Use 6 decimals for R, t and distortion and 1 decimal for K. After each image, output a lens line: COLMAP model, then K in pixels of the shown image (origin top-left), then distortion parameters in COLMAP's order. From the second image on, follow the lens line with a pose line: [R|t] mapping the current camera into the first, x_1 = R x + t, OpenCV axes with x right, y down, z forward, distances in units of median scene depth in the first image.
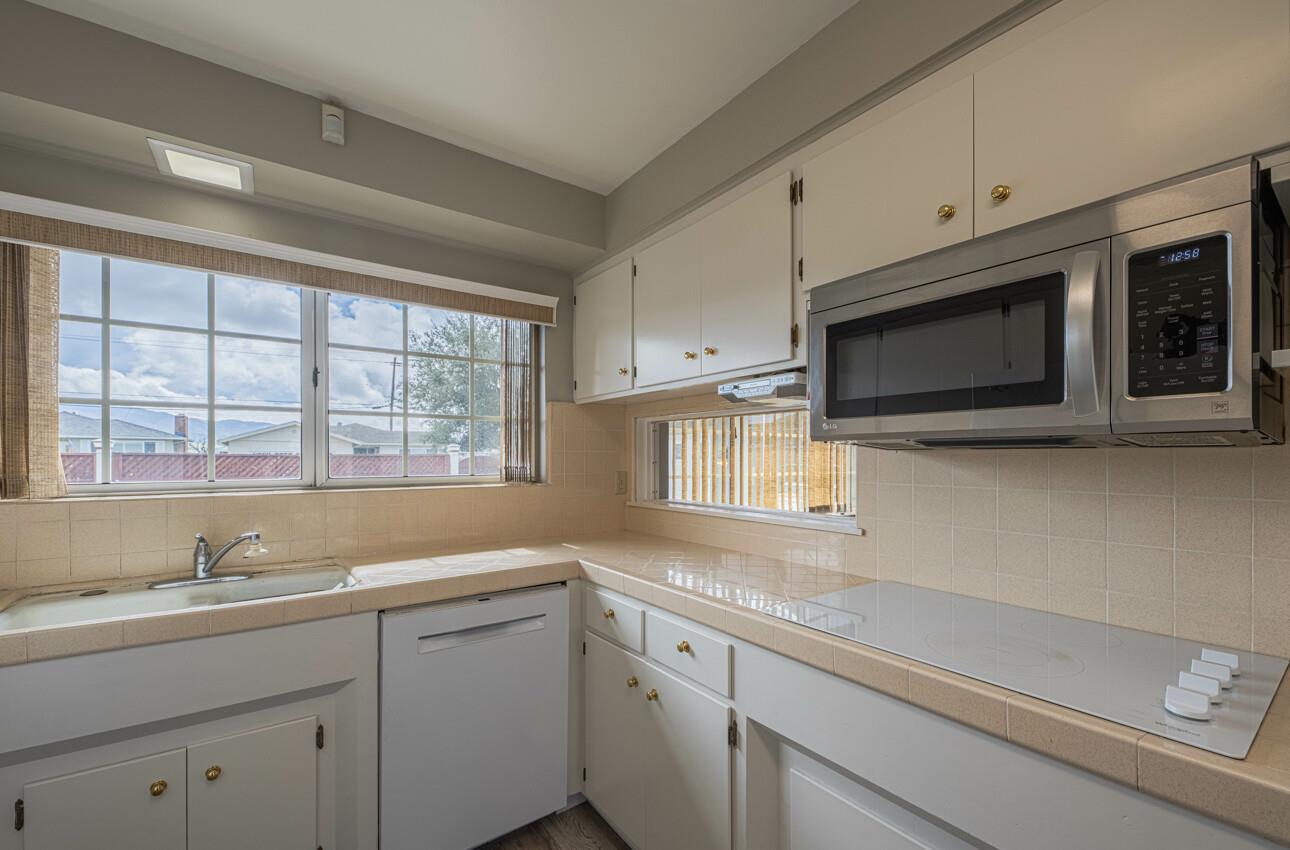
lens RADIAL K [[540.4, 0, 655.3], [0, 540.4, 457.2], [0, 0, 1]] dist [0.007339, -0.002850]
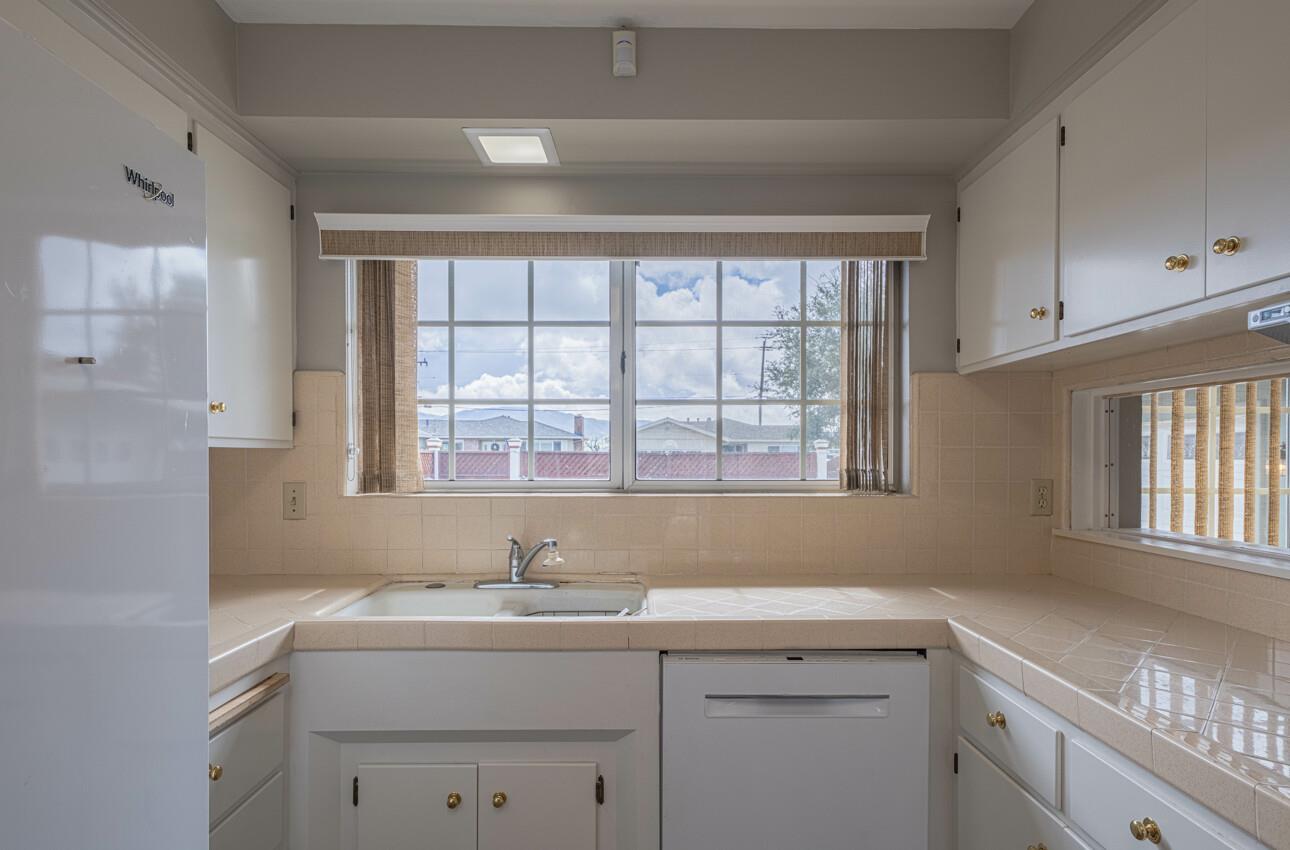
lens RADIAL K [[675.1, 0, 639.3], [0, 675.1, 460.3], [0, 0, 1]] dist [0.008427, 0.002878]
pose [[0.805467, 0.005683, -0.592614, 0.036518], [-0.001448, 0.999970, 0.007621, -0.000271], [0.592639, -0.005280, 0.805451, 0.161889]]
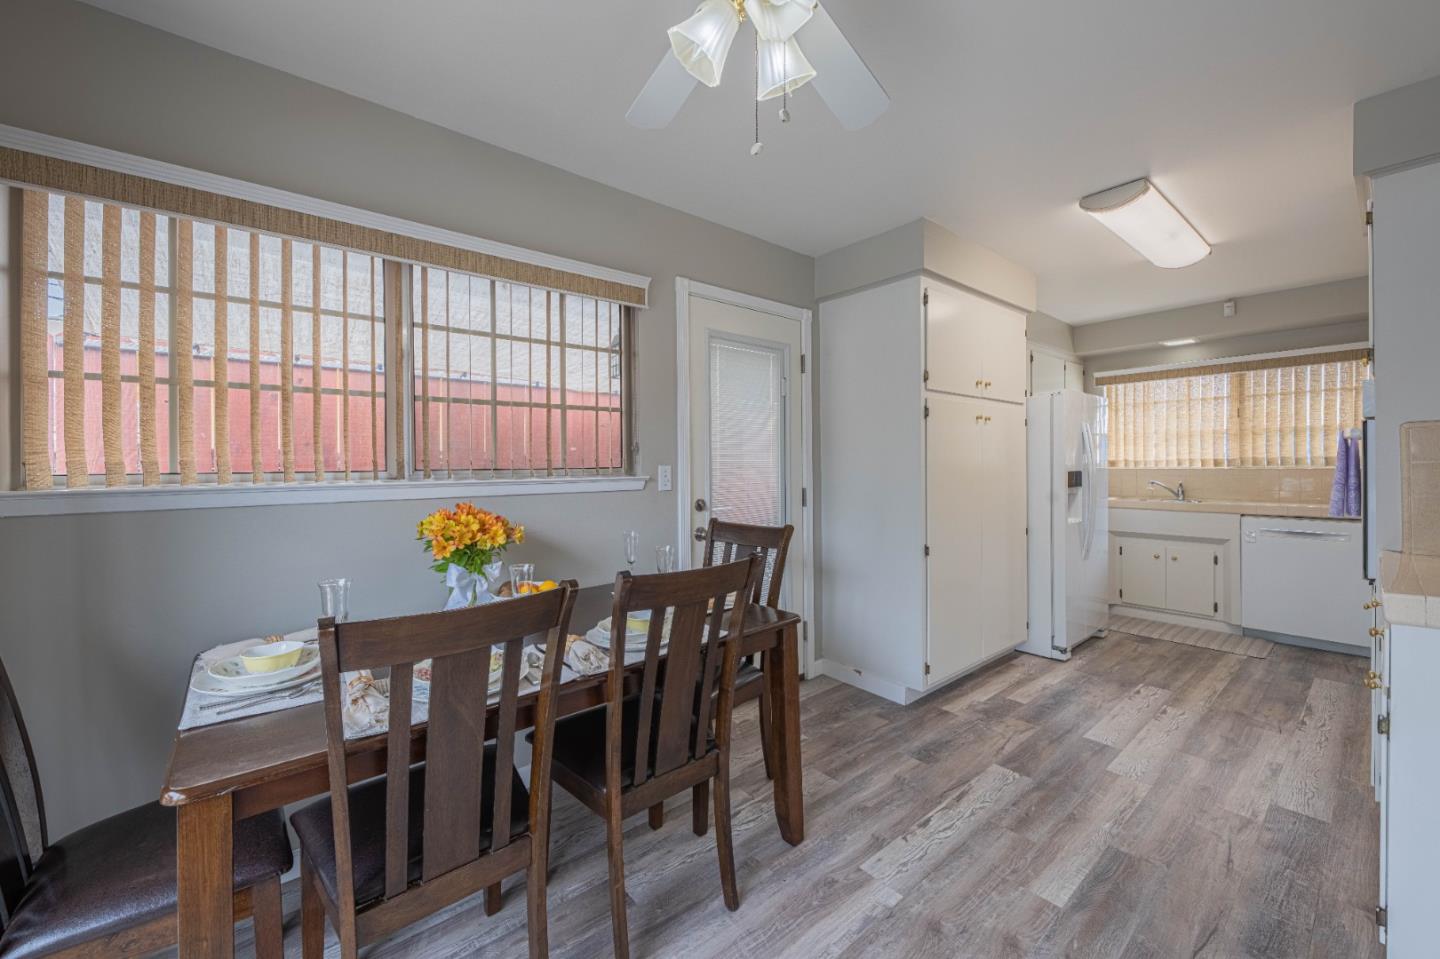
lens RADIAL K [[565.1, 0, 698.4], [0, 565.1, 461.8], [0, 0, 1]] dist [-0.001586, -0.000326]
pose [[0.047393, -0.001159, -0.998876, 1.566963], [0.003075, 0.999995, -0.001014, 0.036028], [0.998872, -0.003024, 0.047396, -1.274502]]
